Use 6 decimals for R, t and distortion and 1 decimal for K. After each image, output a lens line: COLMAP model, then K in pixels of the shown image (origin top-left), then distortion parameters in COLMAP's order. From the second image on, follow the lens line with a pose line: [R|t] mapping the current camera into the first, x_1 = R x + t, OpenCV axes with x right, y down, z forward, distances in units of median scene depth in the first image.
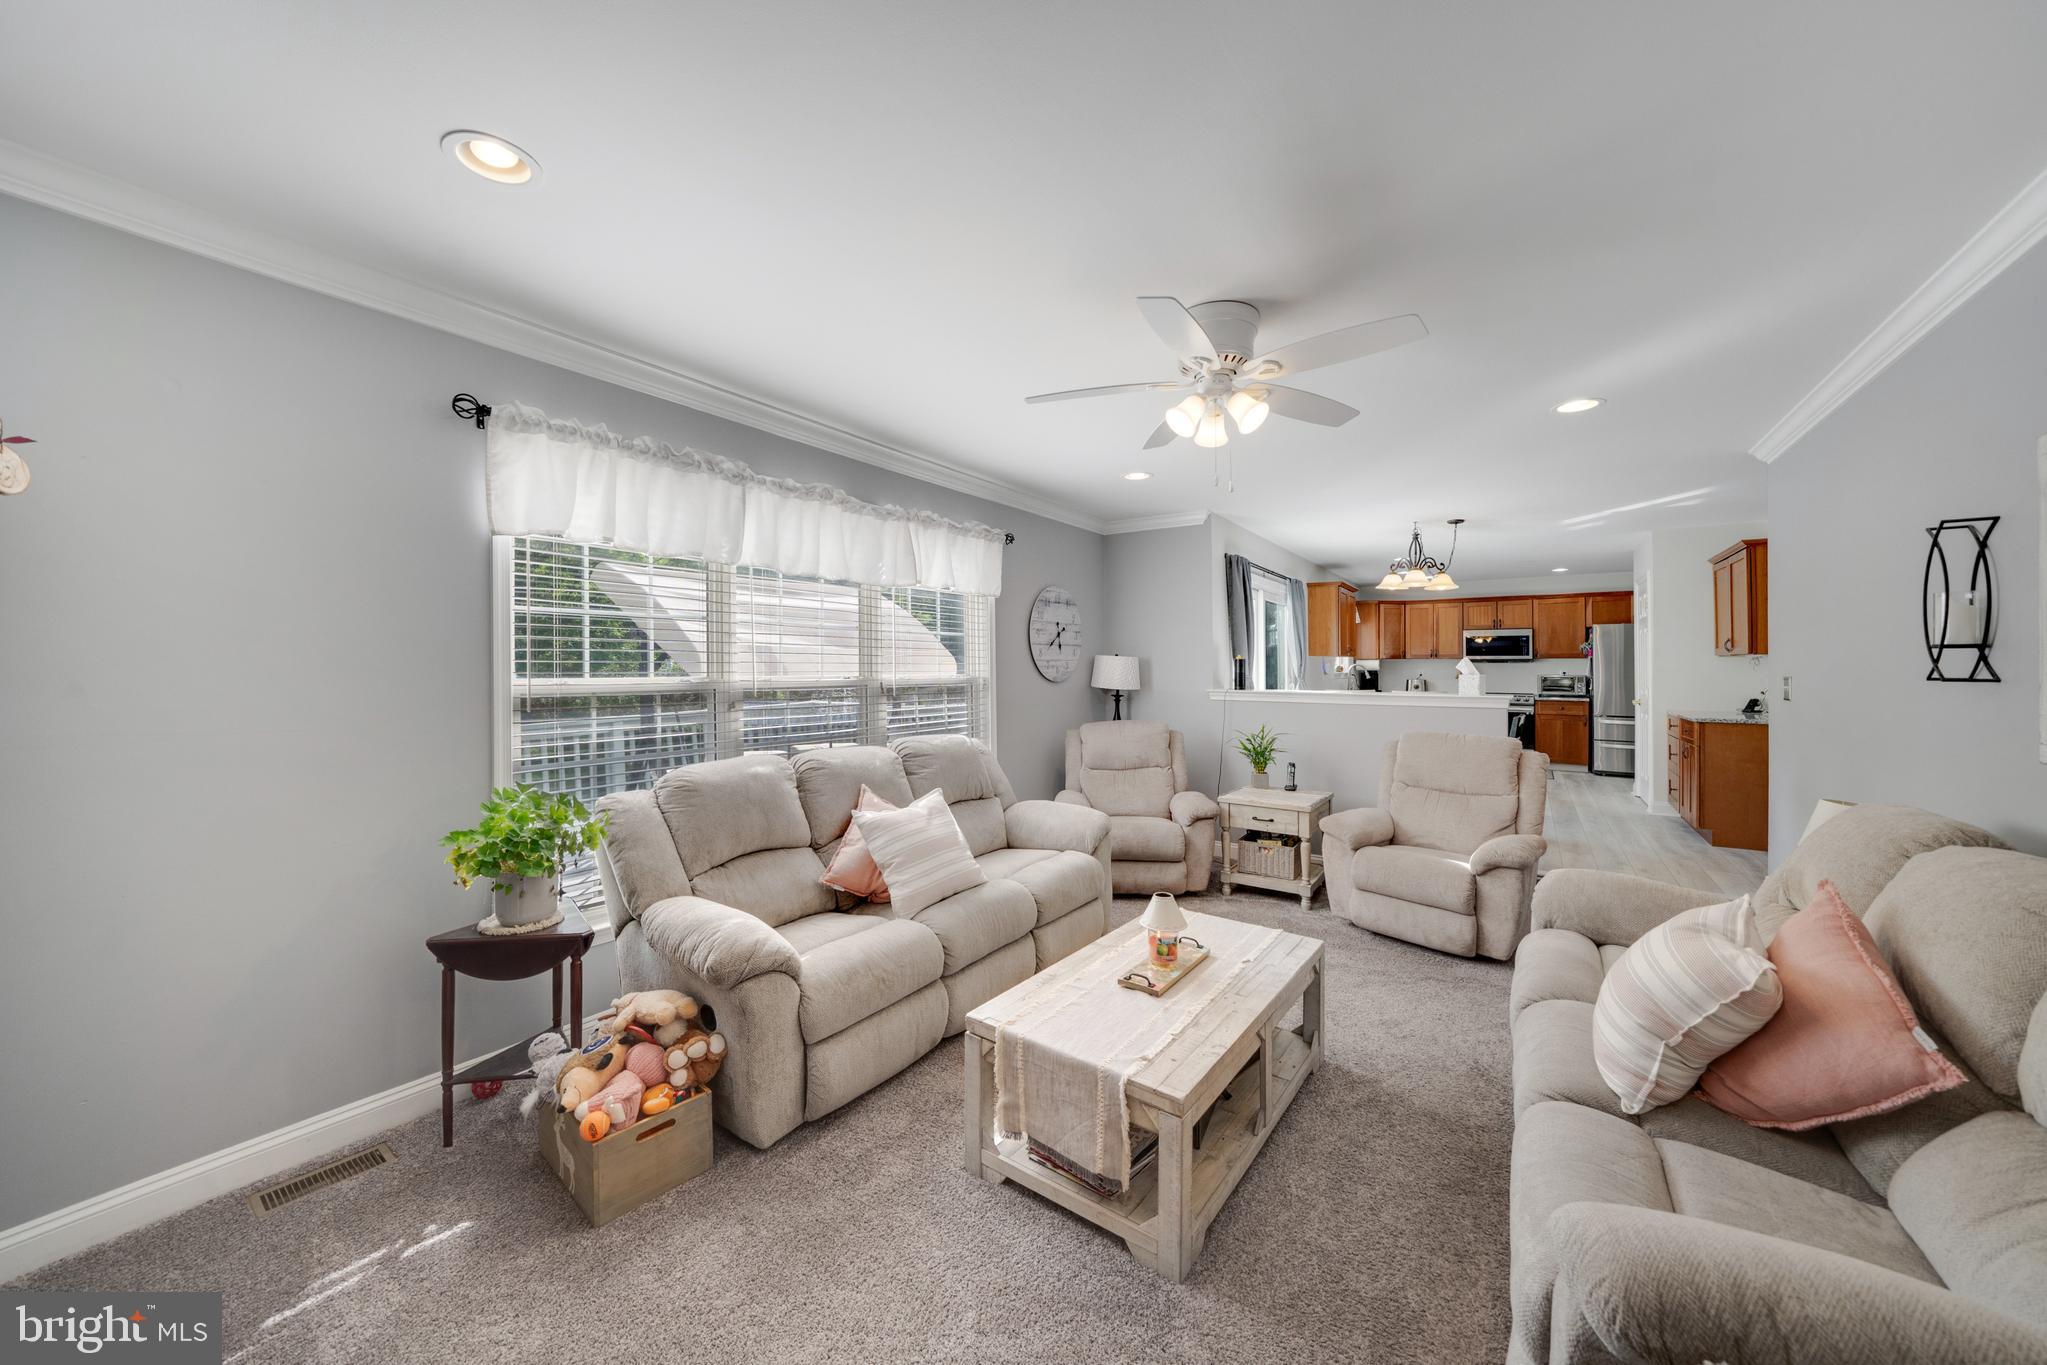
lens RADIAL K [[745.8, 0, 1024.4], [0, 745.8, 660.1], [0, 0, 1]] dist [-0.014333, 0.000252]
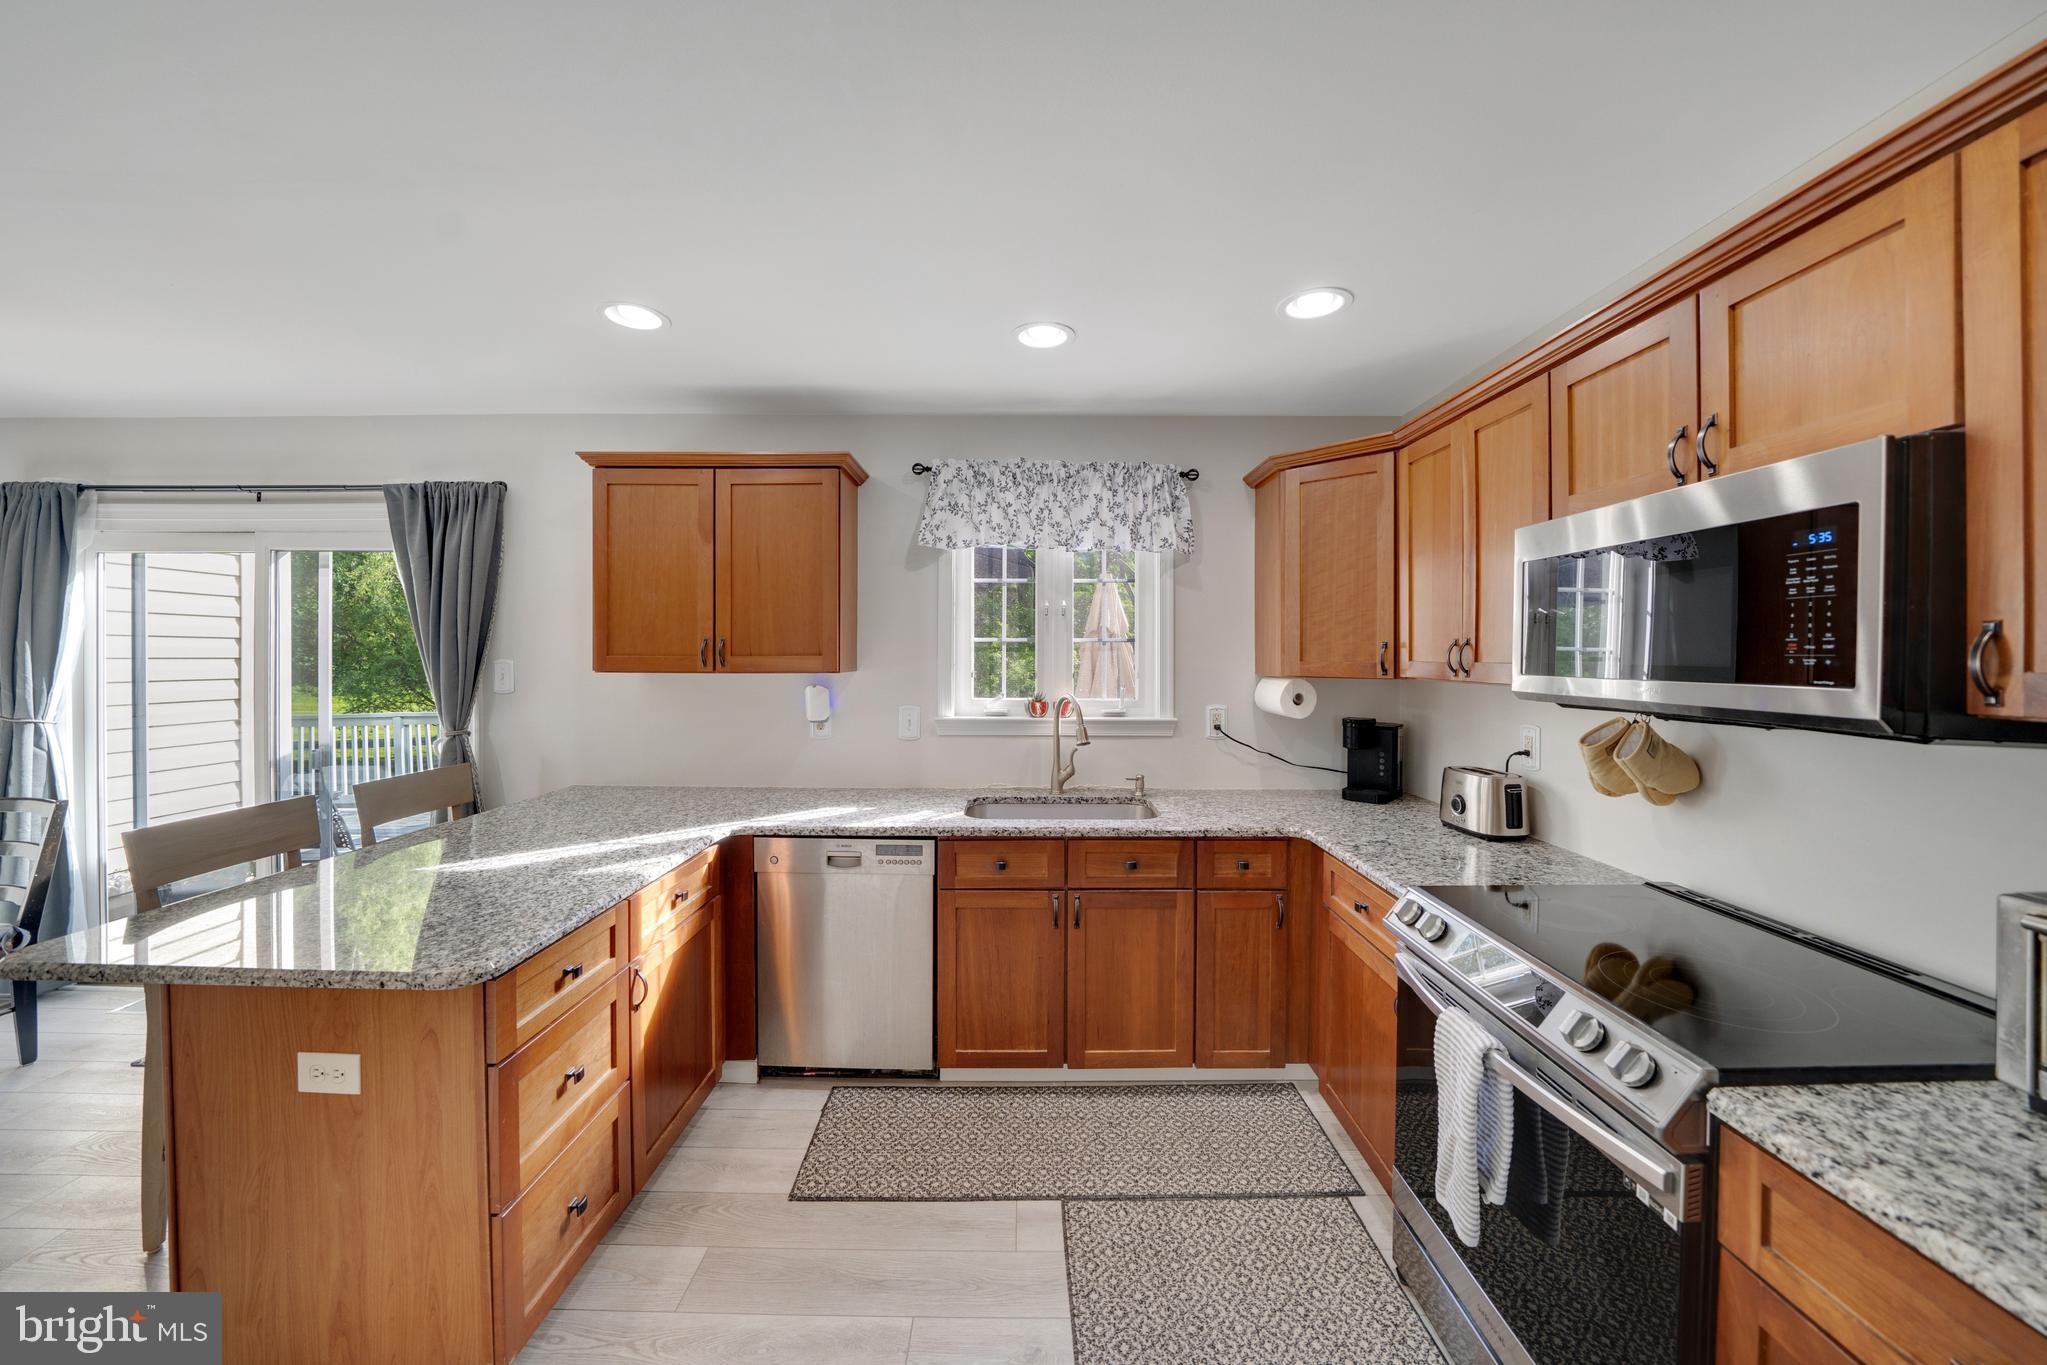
lens RADIAL K [[745.8, 0, 993.4], [0, 745.8, 656.4], [0, 0, 1]] dist [-0.014333, 0.000252]
pose [[0.558084, 0.000679, -0.829784, 0.721195], [0.008729, 0.999940, 0.006690, -0.012723], [0.829739, -0.010977, 0.558044, 0.859411]]
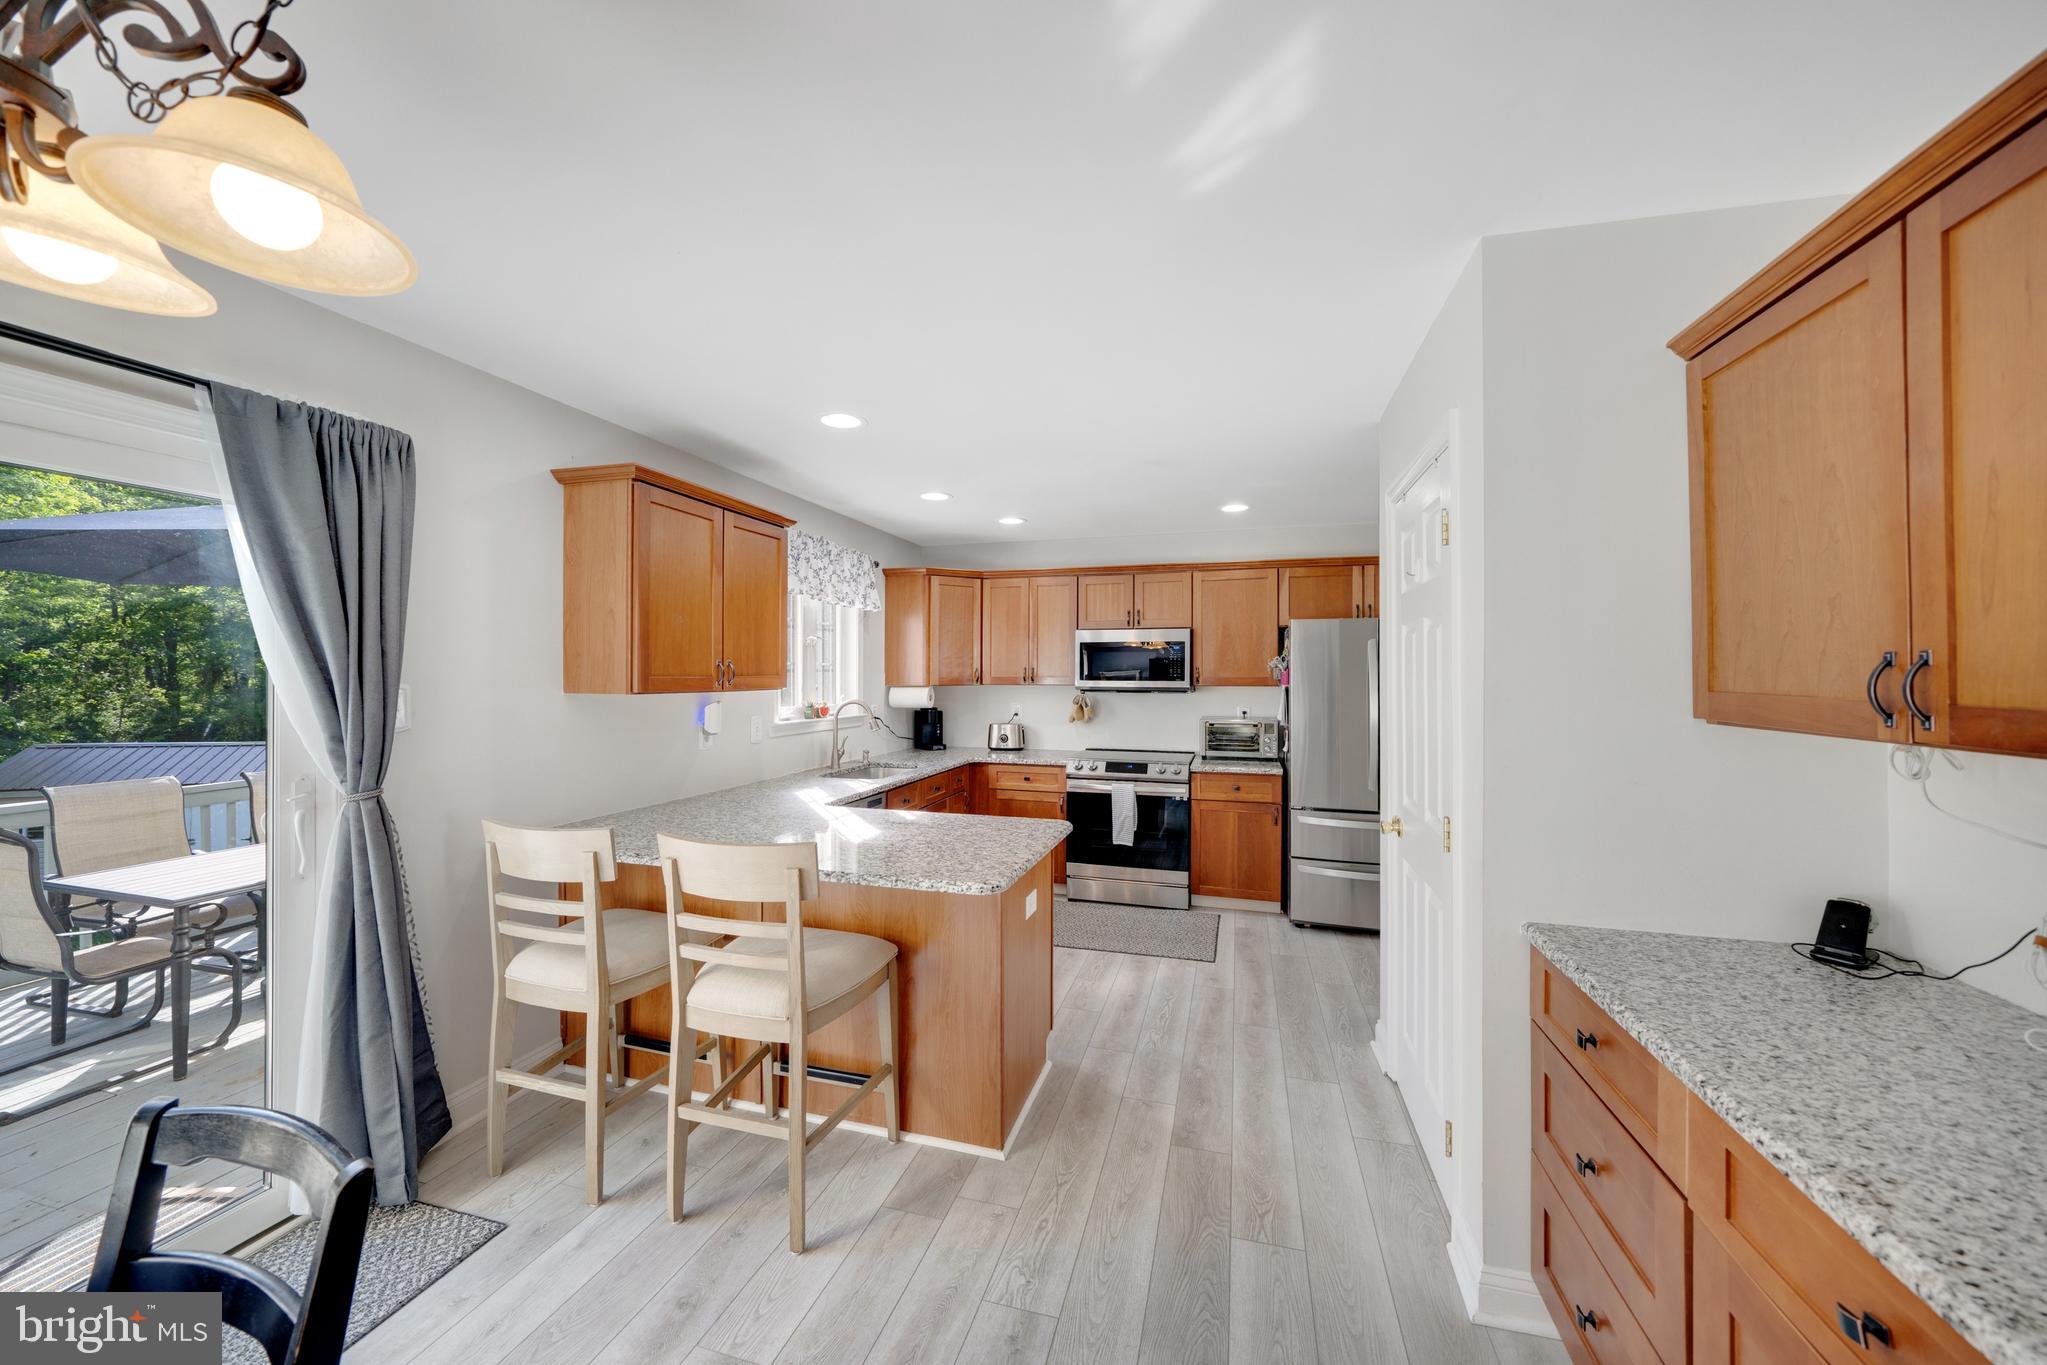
lens RADIAL K [[745.8, 0, 1050.4], [0, 745.8, 676.9], [0, 0, 1]] dist [-0.014333, 0.000252]
pose [[0.939054, -0.004417, 0.343743, 0.429177], [-0.001332, 0.999863, 0.016487, -0.017484], [-0.343768, -0.015940, 0.938919, 0.563757]]
